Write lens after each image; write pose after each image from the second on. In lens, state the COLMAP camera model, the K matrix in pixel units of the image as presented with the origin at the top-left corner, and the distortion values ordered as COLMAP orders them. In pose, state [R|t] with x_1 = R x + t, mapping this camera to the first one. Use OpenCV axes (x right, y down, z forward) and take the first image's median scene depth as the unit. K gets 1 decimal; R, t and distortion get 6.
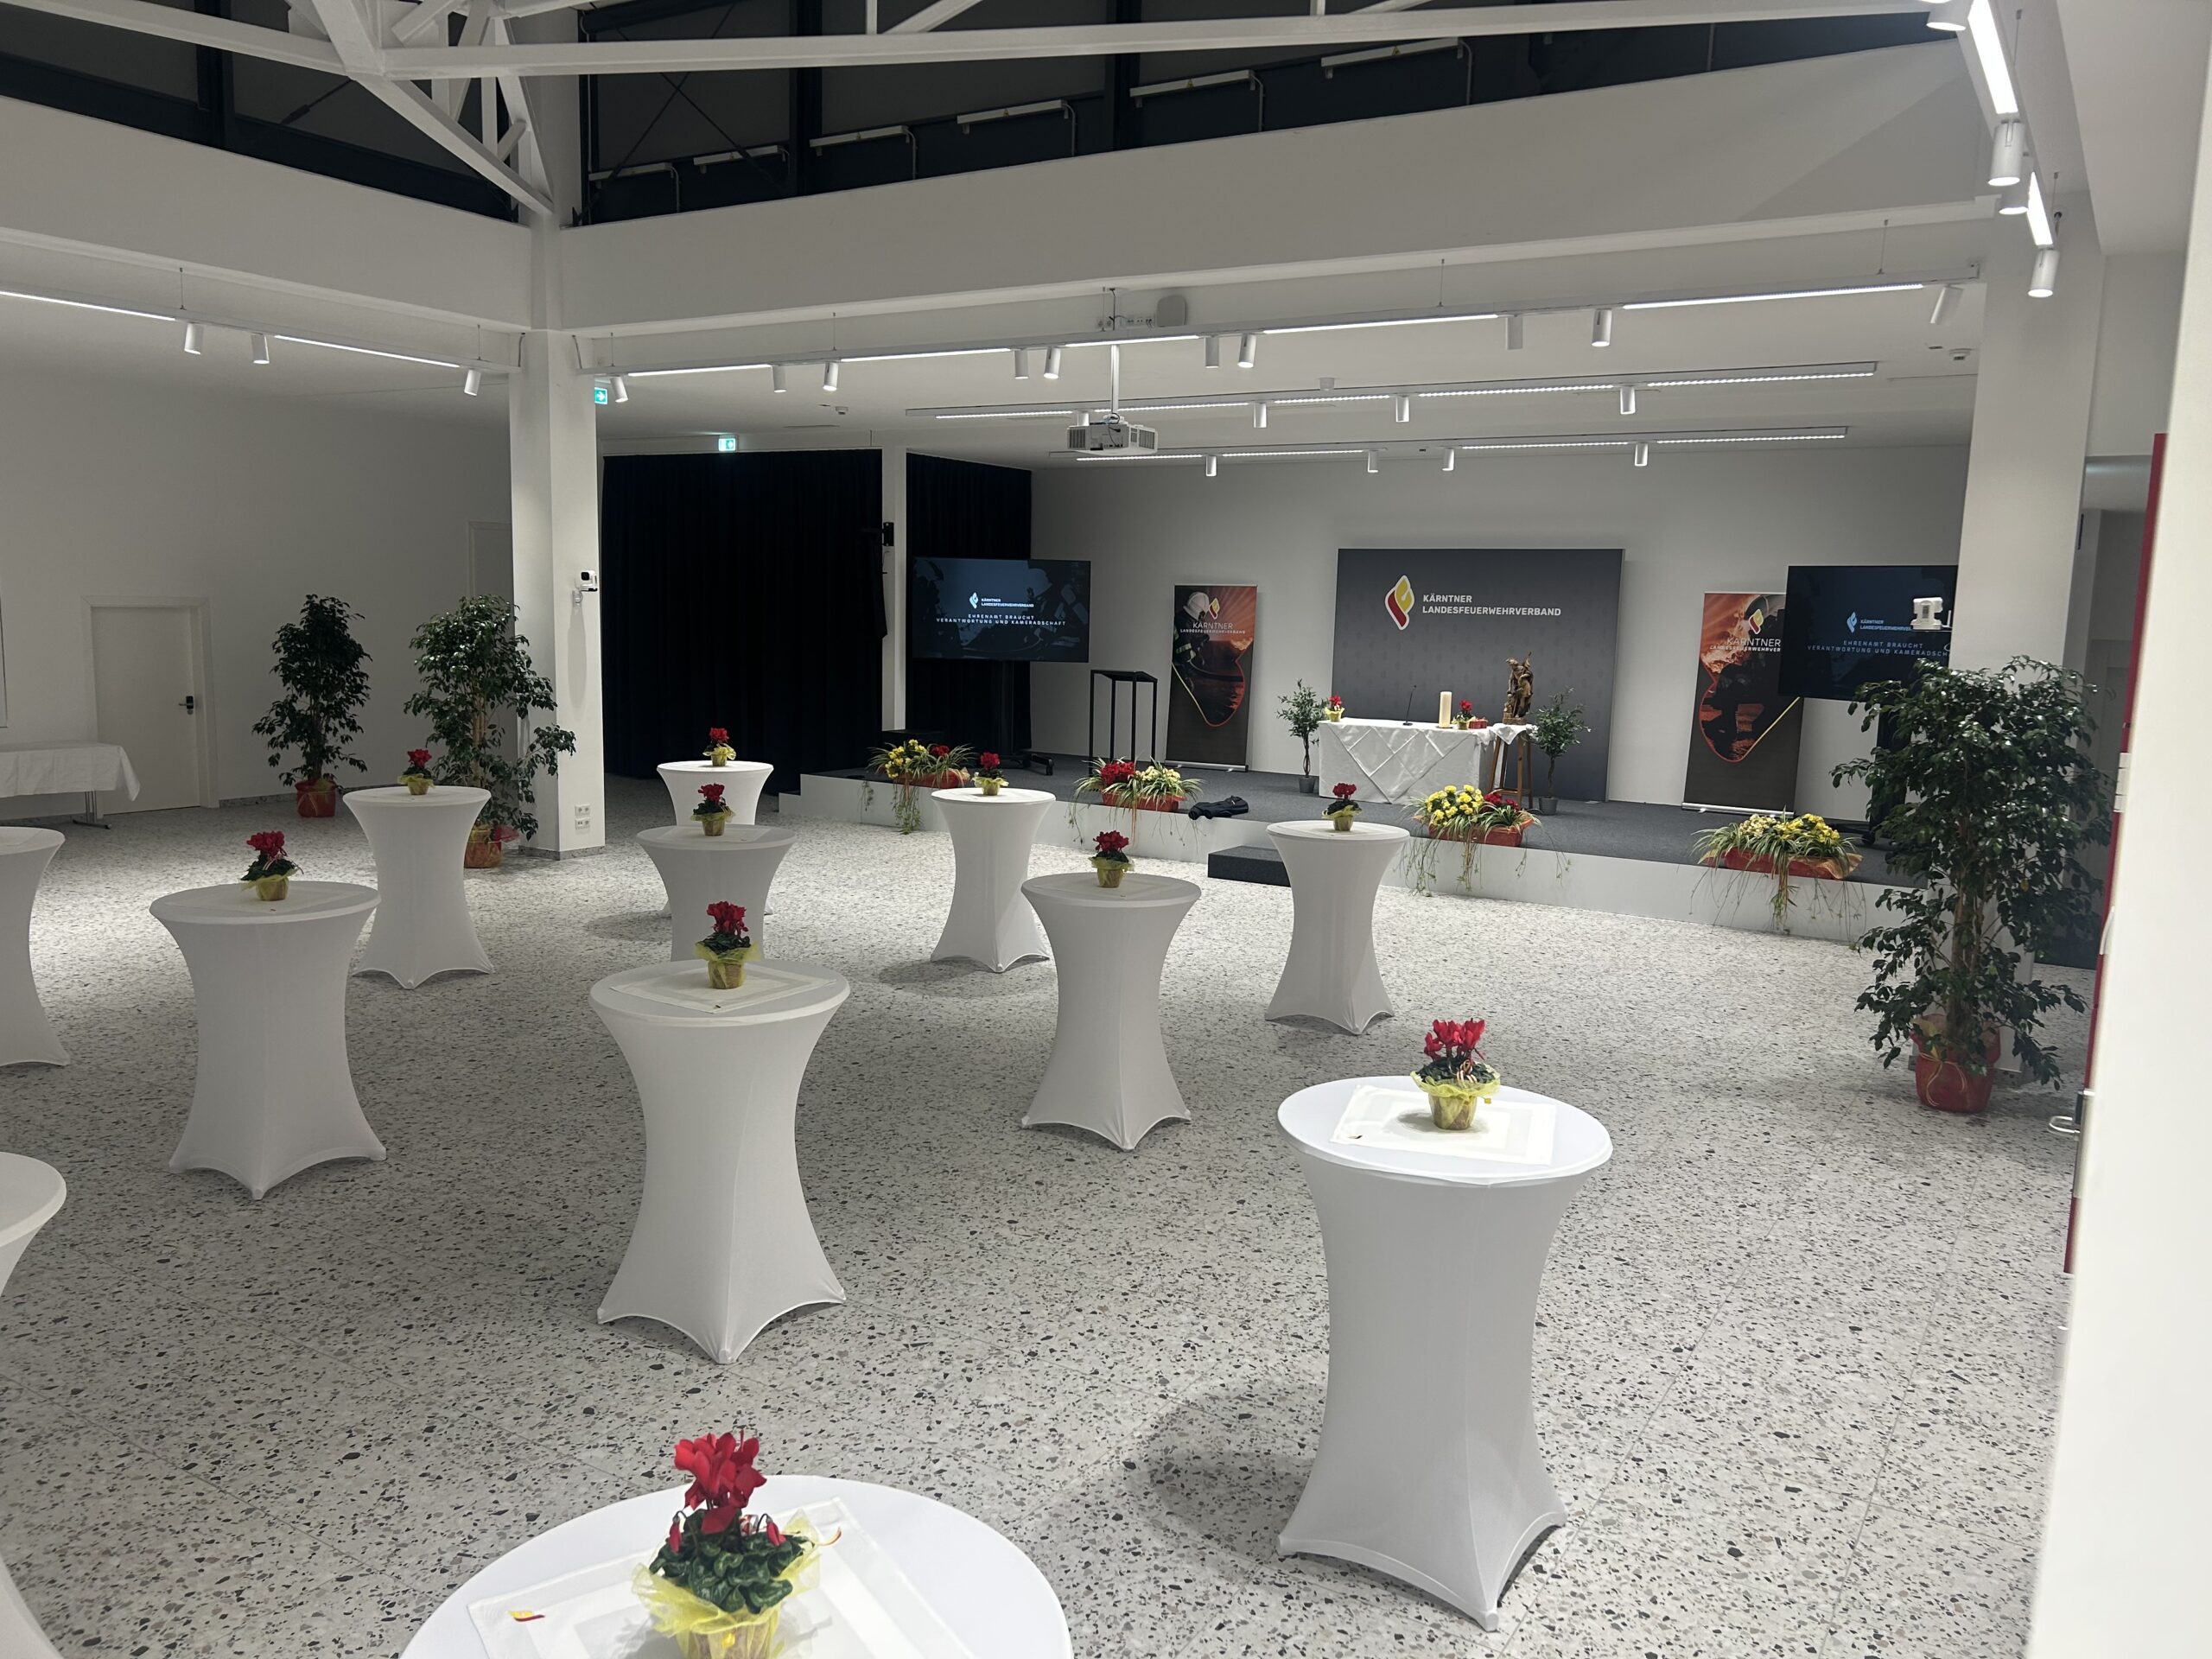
lens RADIAL K [[1648.9, 0, 1104.9], [0, 1648.9, 847.2], [0, 0, 1]] dist [0.050218, -0.030212]
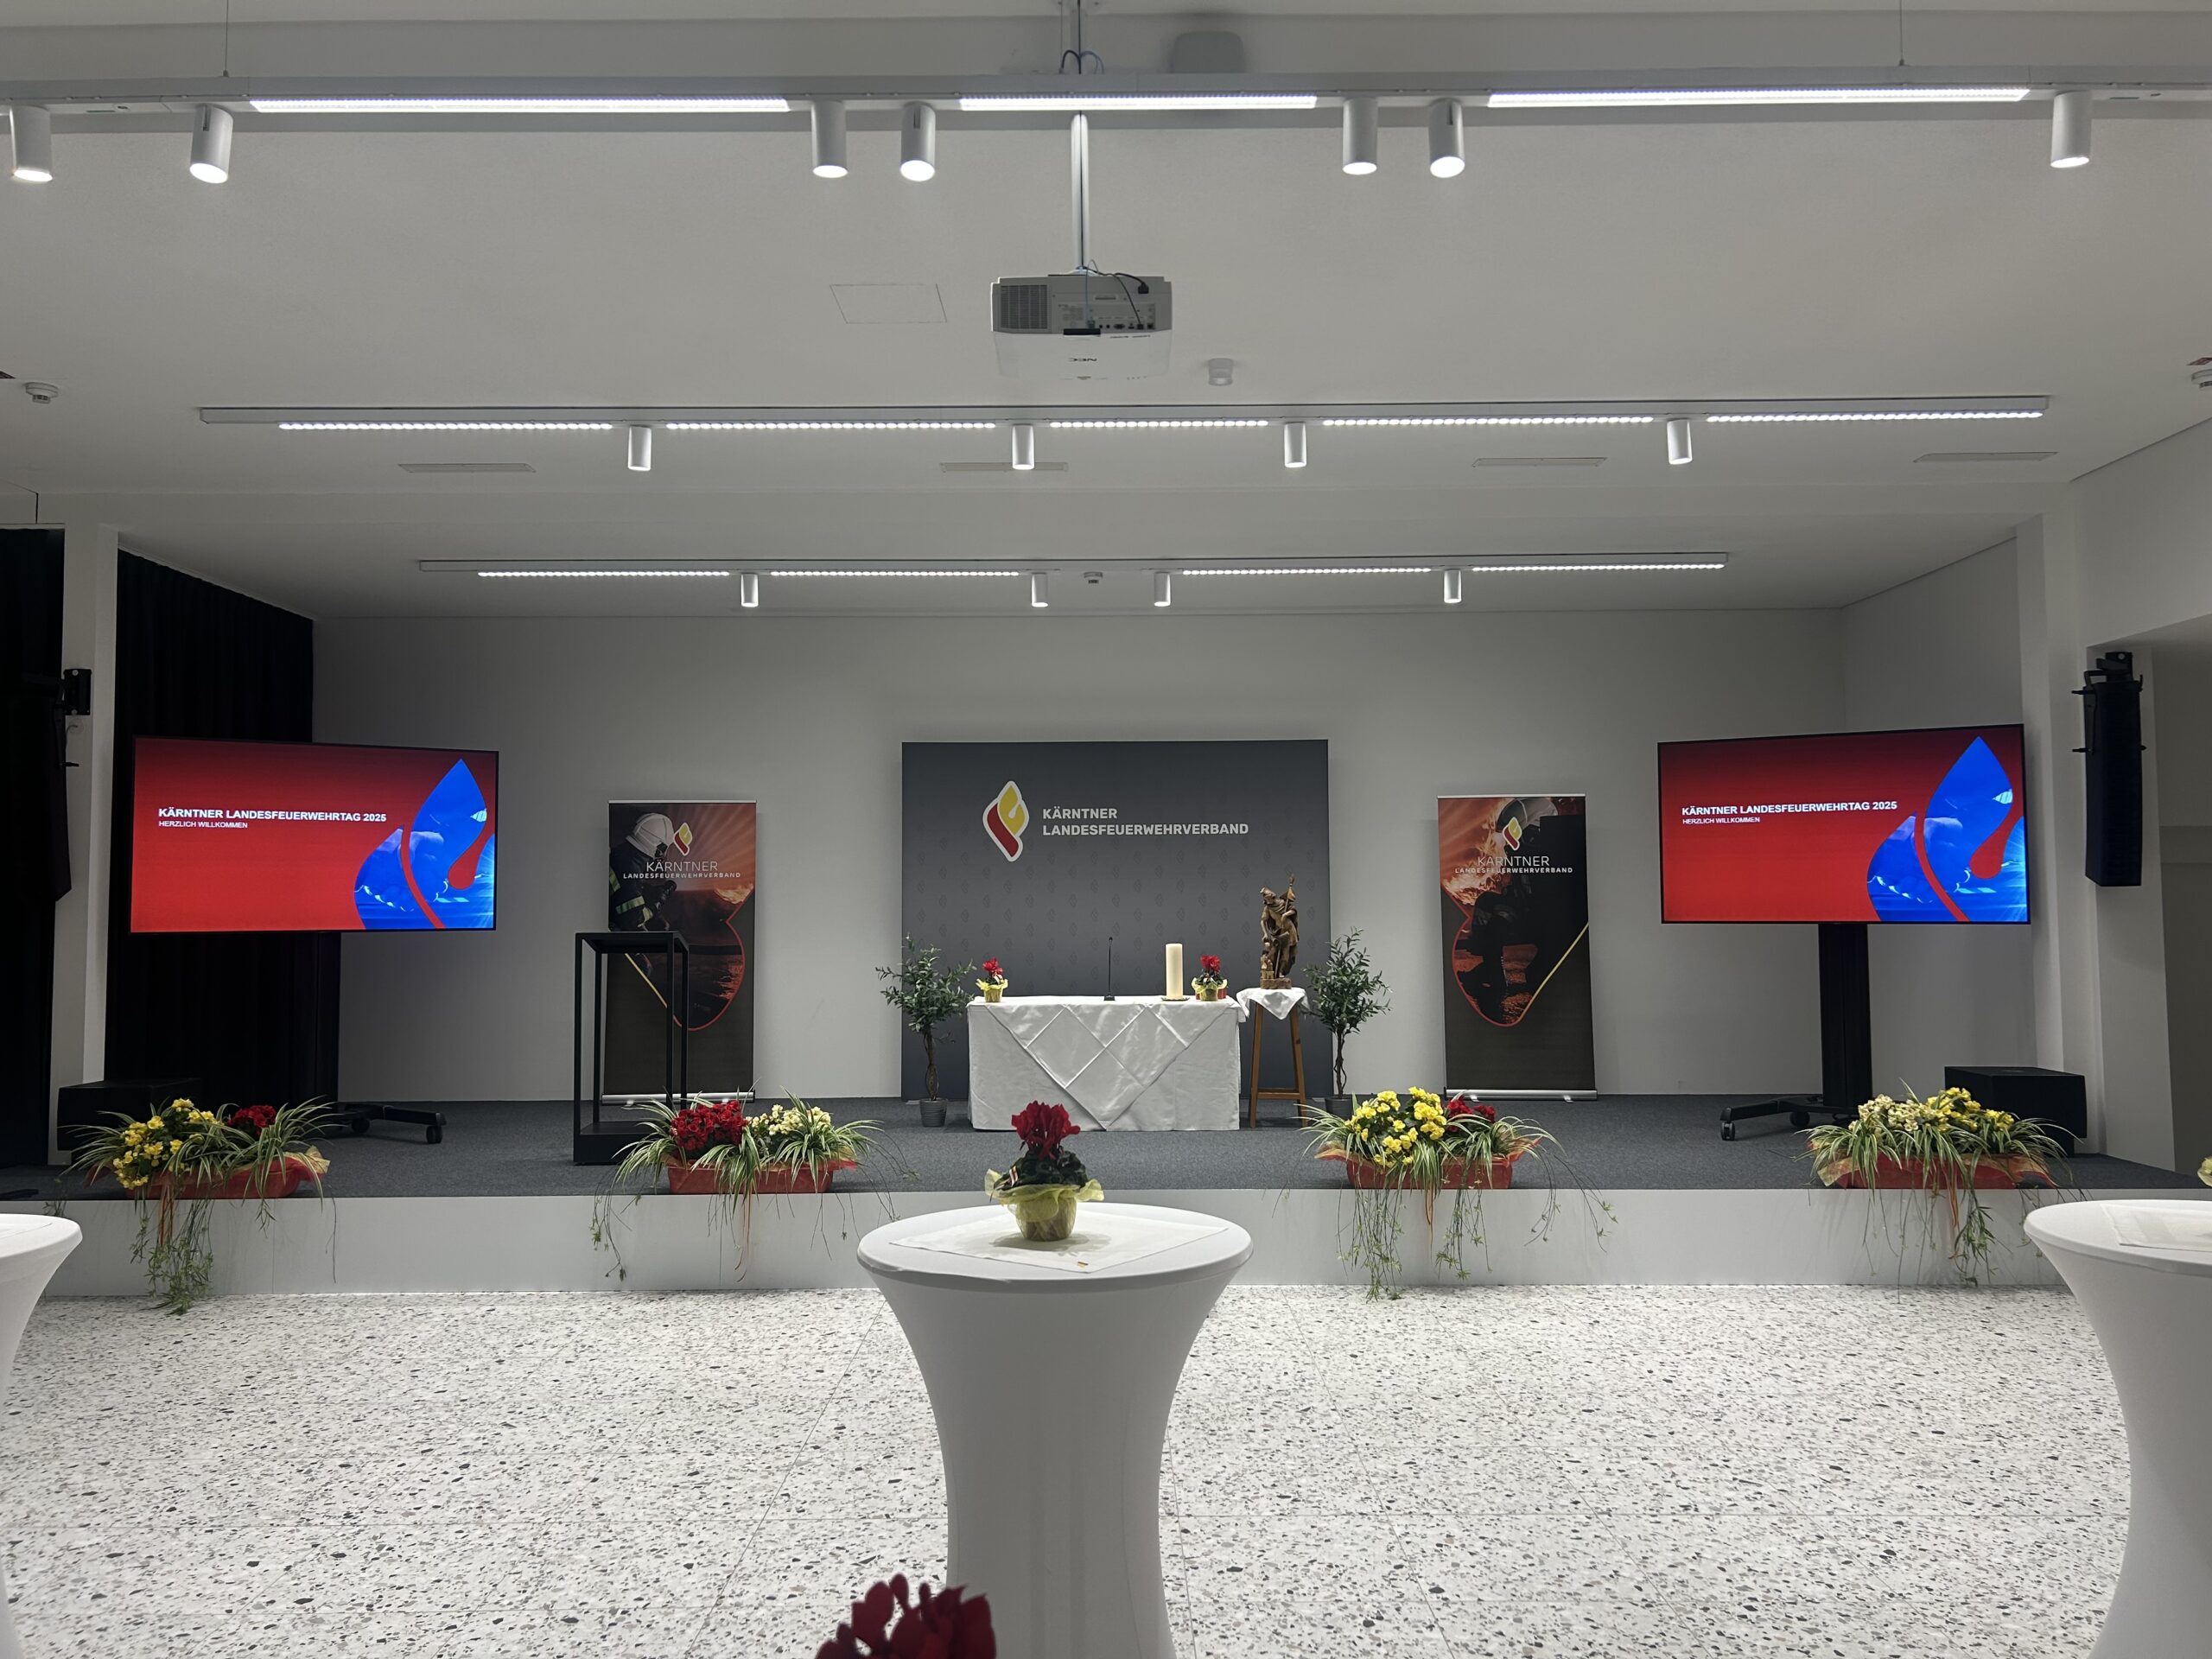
lens RADIAL K [[1648.9, 0, 1114.8], [0, 1648.9, 815.4], [0, 0, 1]] dist [0.050218, -0.030212]
pose [[0.847722, 0.000435, 0.530441, -0.145013], [0.104990, 0.980079, -0.168592, -0.036599], [-0.519947, 0.198610, 0.830788, 0.459182]]
